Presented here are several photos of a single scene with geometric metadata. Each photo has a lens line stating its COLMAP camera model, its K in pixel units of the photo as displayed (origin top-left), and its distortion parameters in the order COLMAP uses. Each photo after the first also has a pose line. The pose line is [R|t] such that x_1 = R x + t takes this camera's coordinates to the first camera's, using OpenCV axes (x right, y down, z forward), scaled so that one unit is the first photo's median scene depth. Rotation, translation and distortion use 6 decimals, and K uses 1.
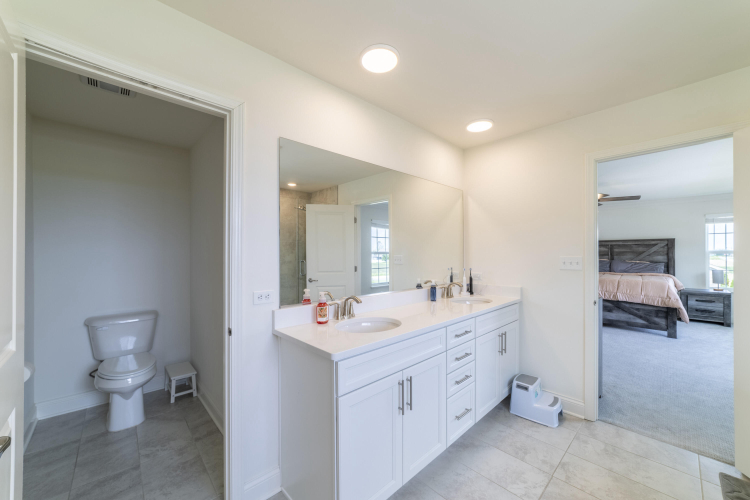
lens RADIAL K [[285.7, 0, 372.9], [0, 285.7, 249.3], [0, 0, 1]] dist [-0.000742, 0.000270]
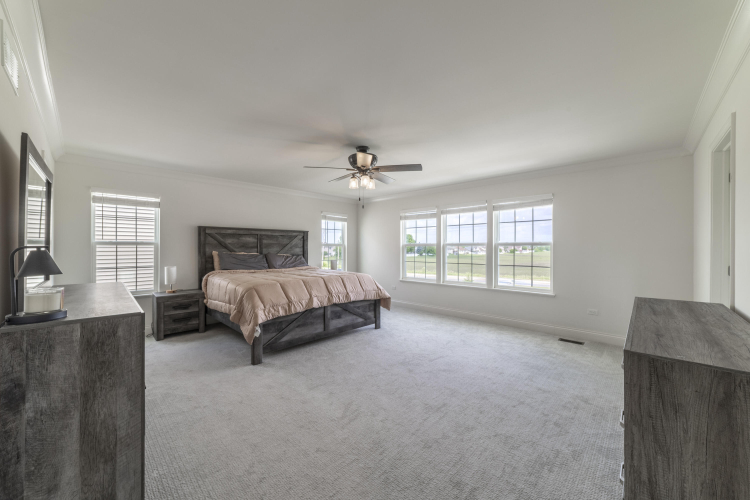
lens RADIAL K [[285.7, 0, 372.9], [0, 285.7, 249.3], [0, 0, 1]] dist [-0.000742, 0.000270]
pose [[-0.033216, -0.002741, 0.999444, 0.024694], [-0.019846, 0.999801, 0.002083, 0.021599], [-0.999251, -0.019766, -0.033263, 0.880039]]
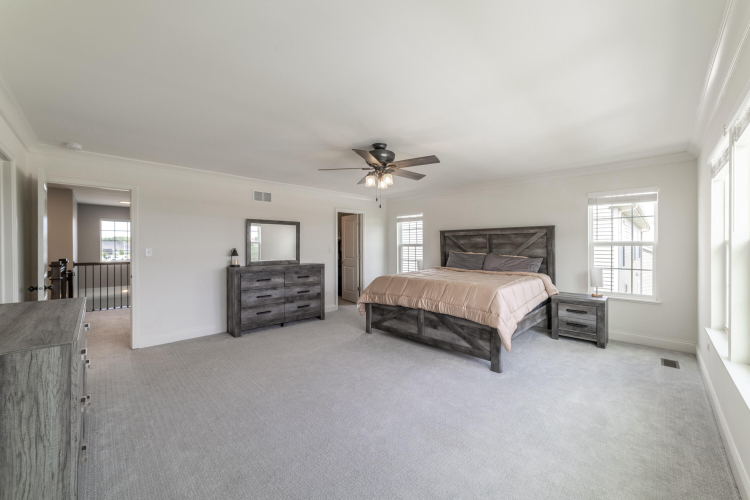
lens RADIAL K [[285.7, 0, 372.9], [0, 285.7, 249.3], [0, 0, 1]] dist [-0.000742, 0.000270]
pose [[0.999728, 0.002739, 0.023179, 0.620059], [-0.003362, 0.999633, 0.026869, 0.005874], [-0.023097, -0.026939, 0.999370, 0.287038]]
